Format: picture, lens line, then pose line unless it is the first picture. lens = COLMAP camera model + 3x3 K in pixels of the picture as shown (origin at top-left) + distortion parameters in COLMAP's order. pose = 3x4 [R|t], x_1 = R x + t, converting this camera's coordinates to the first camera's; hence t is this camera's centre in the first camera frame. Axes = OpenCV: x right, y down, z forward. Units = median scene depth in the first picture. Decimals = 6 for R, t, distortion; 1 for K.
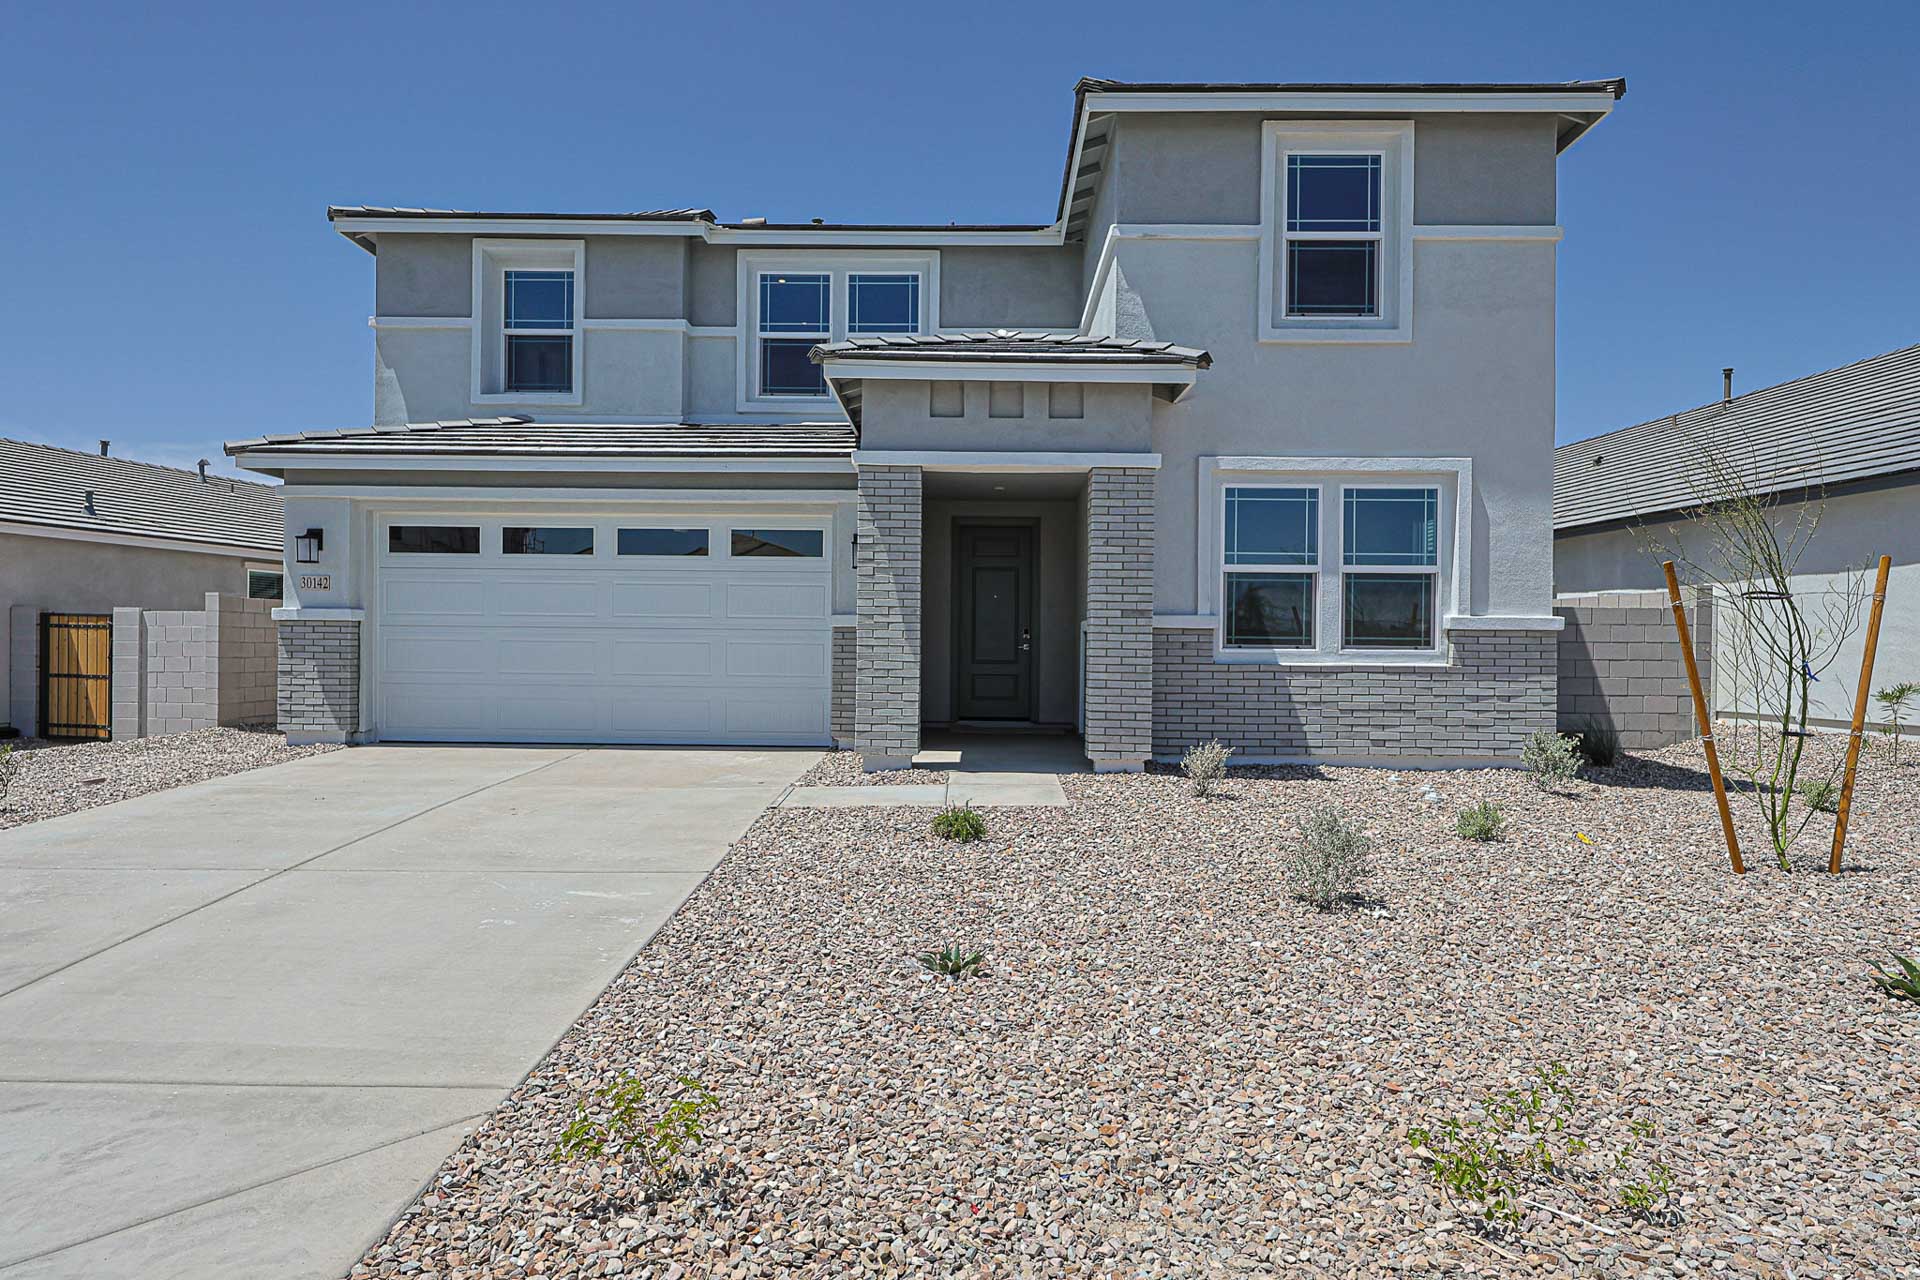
lens RADIAL K [[1131.3, 0, 962.2], [0, 1131.3, 642.9], [0, 0, 1]] dist [0.002326, 0.000244]
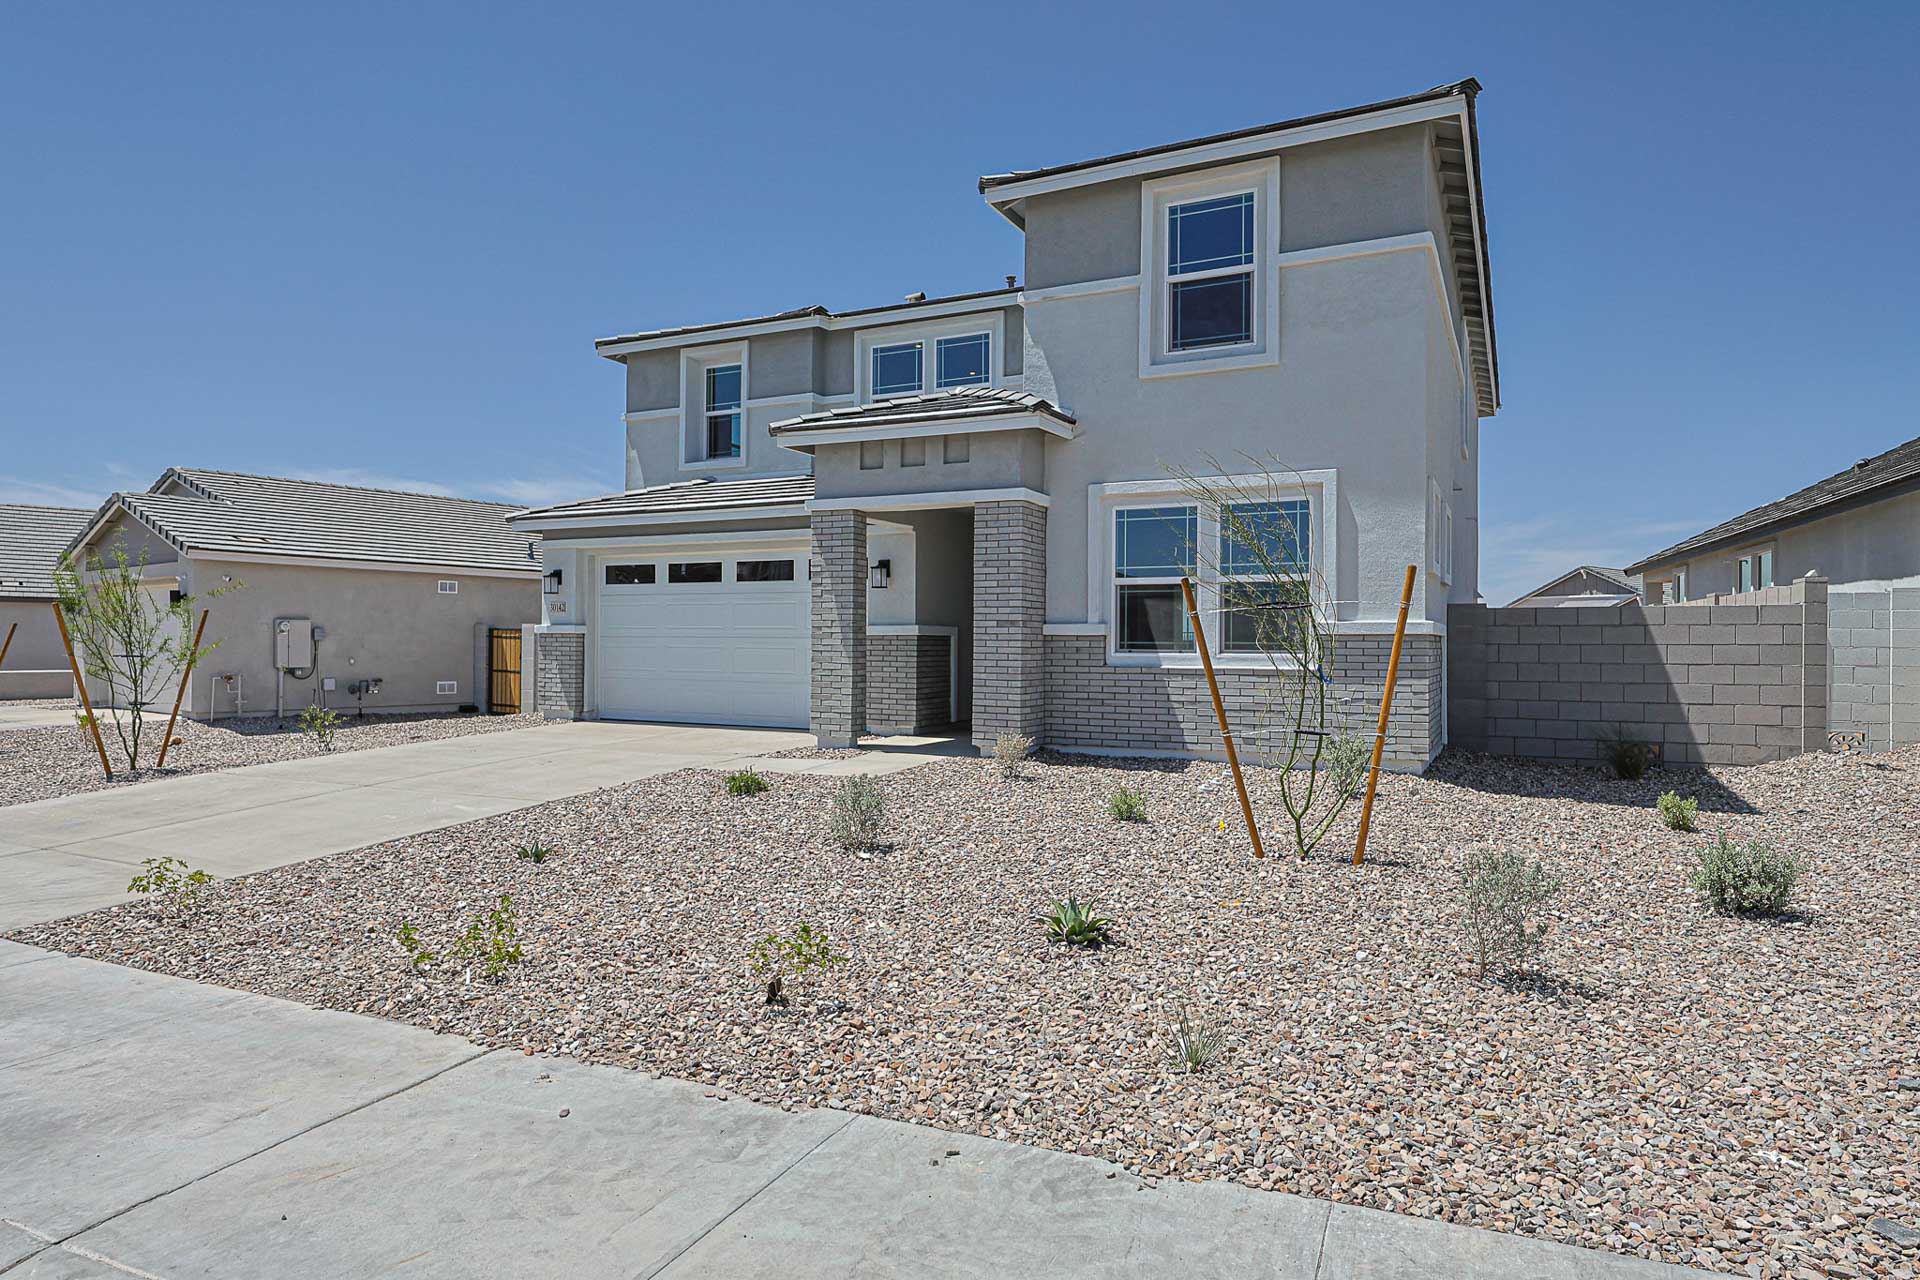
lens RADIAL K [[1131.3, 0, 960.6], [0, 1131.3, 626.8], [0, 0, 1]] dist [0.002326, 0.000244]
pose [[0.898183, -0.010577, -0.439495, 0.586925], [0.003852, 0.999861, -0.016192, -0.003200], [0.439605, 0.012850, 0.898099, -0.079344]]
